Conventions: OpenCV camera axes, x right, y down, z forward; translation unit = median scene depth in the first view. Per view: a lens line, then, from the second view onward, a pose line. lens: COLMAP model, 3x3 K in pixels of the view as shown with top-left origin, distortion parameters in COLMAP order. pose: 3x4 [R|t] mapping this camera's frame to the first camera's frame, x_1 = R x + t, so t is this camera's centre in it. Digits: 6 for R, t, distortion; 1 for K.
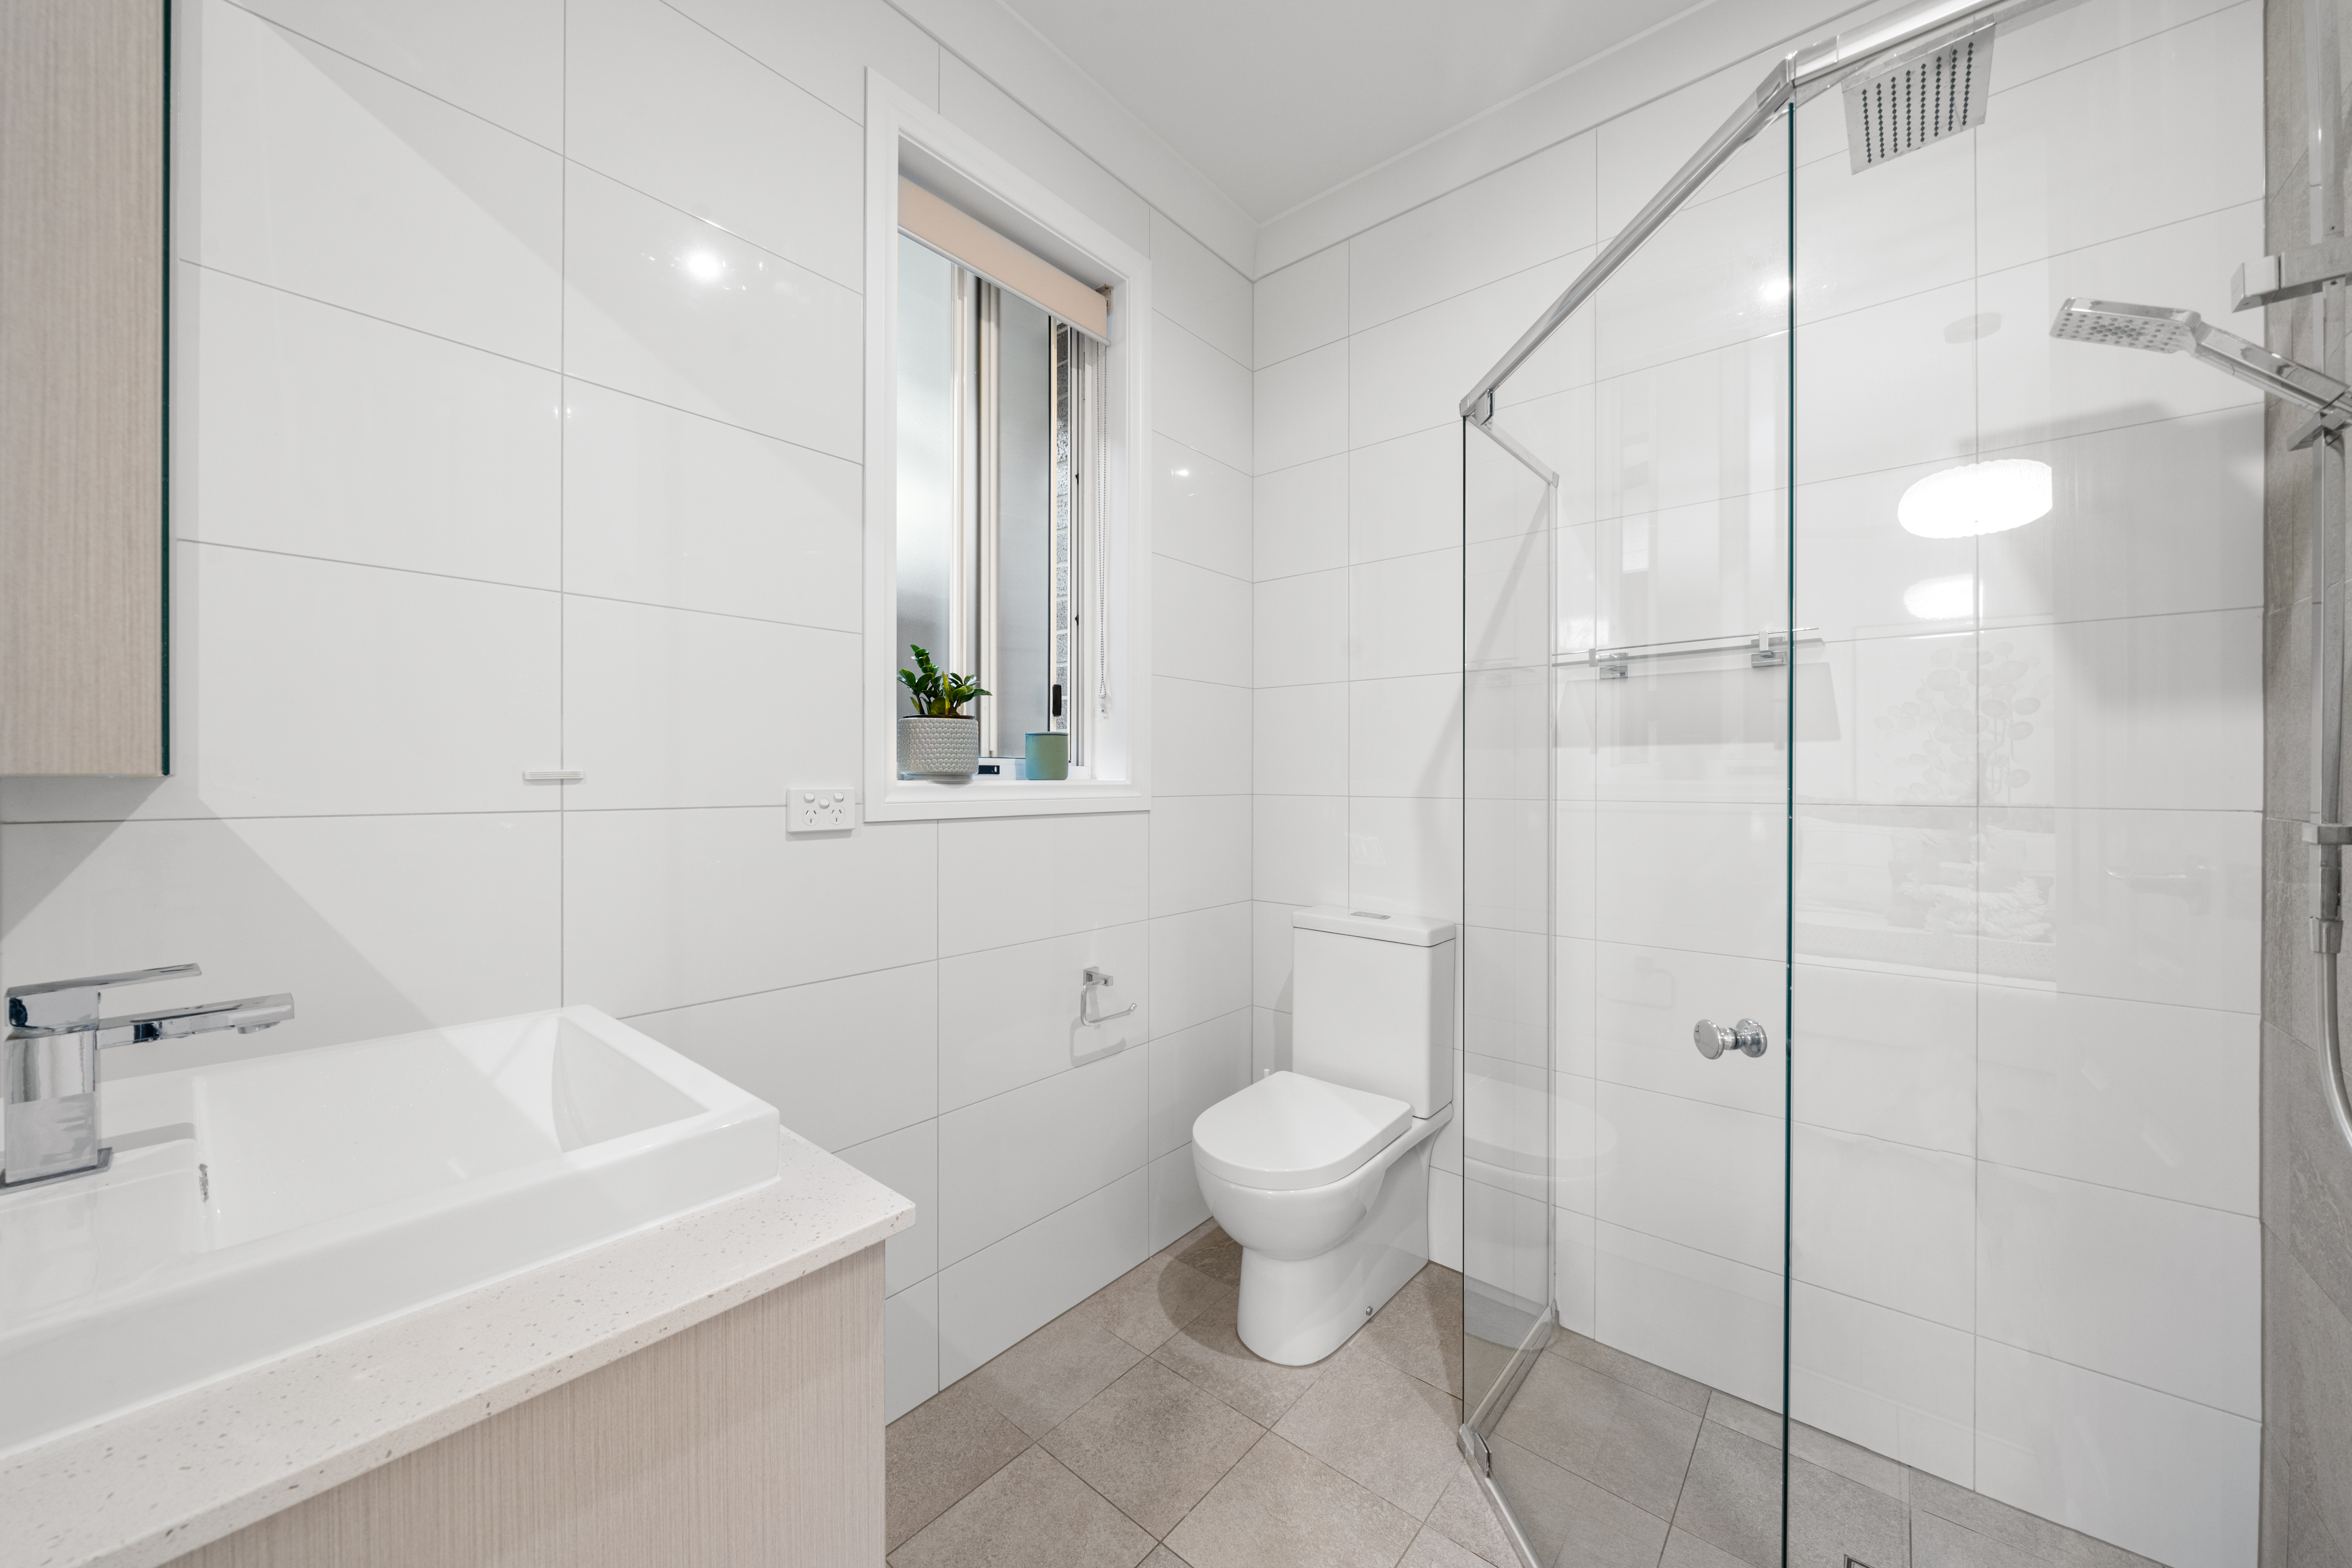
lens RADIAL K [[883.8, 0, 1160.7], [0, 883.8, 781.4], [0, 0, 1]] dist [0.000288, 0.000074]
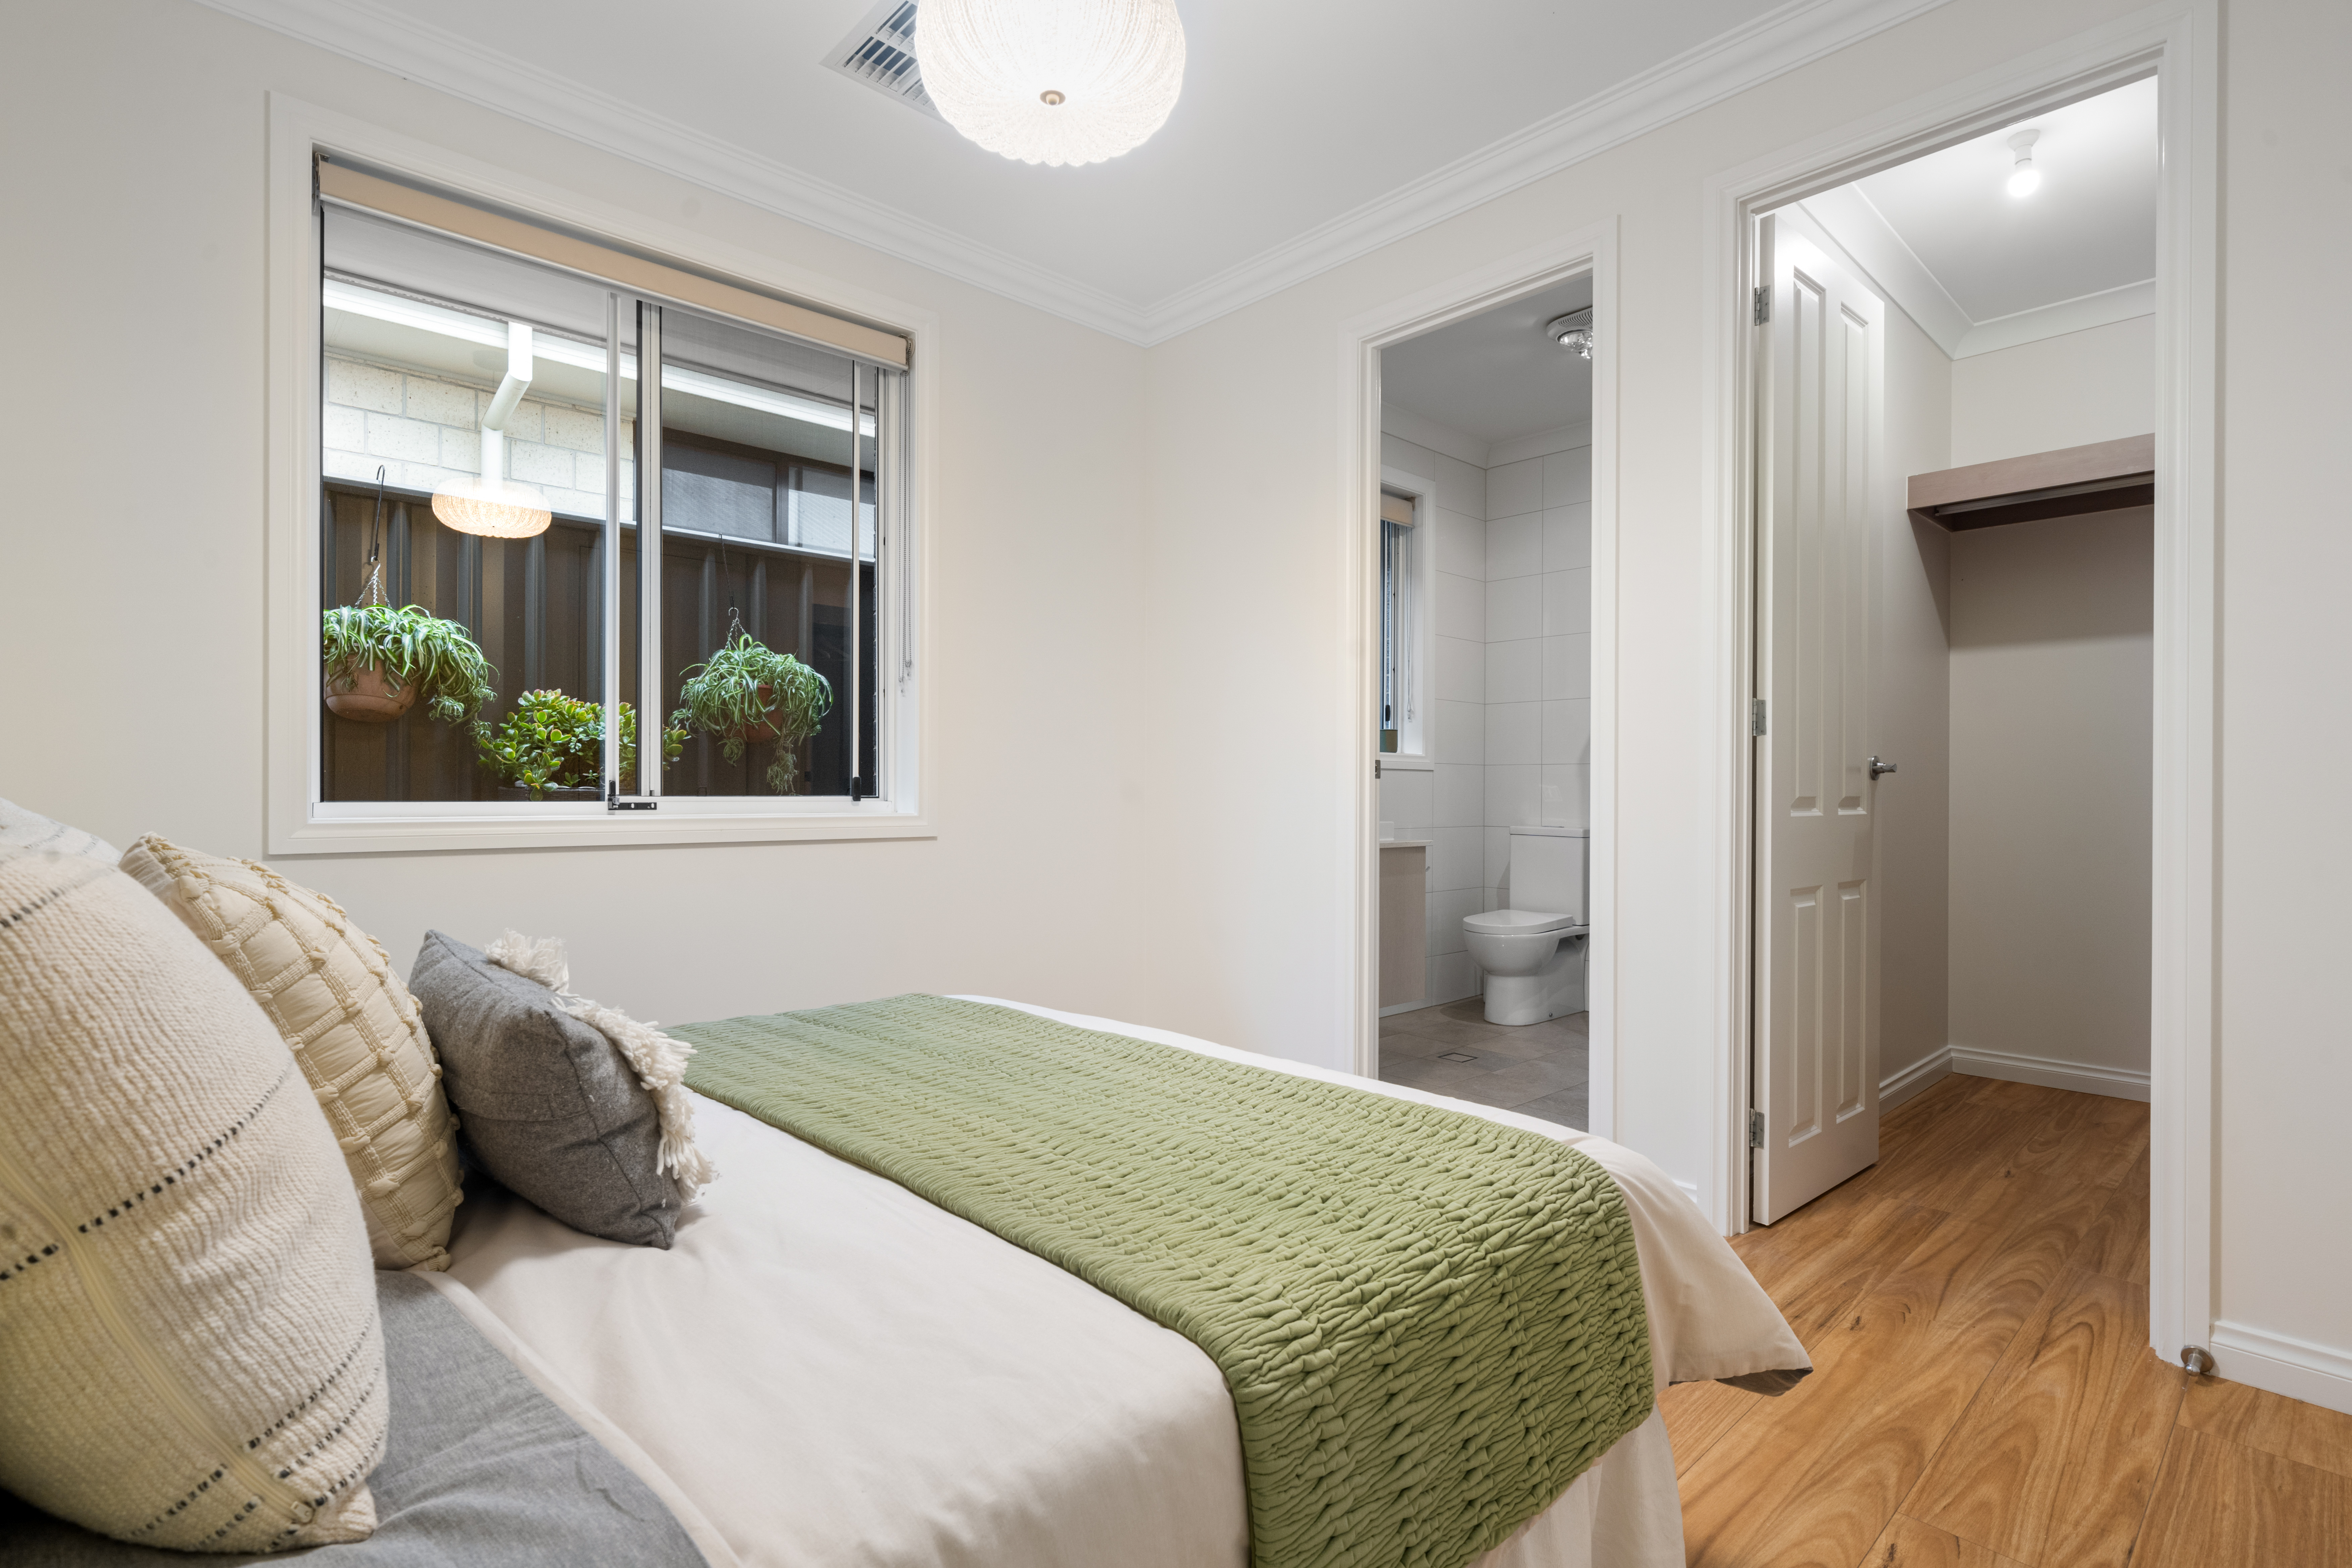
lens RADIAL K [[1132.9, 0, 1176.0], [0, 1132.9, 784.0], [0, 0, 1]] dist [0.004047, 0.000724]
pose [[0.993528, 0.004020, -0.113517, -0.288759], [-0.004692, 0.999973, -0.005654, 0.079623], [0.113491, 0.006150, 0.993520, -1.505190]]
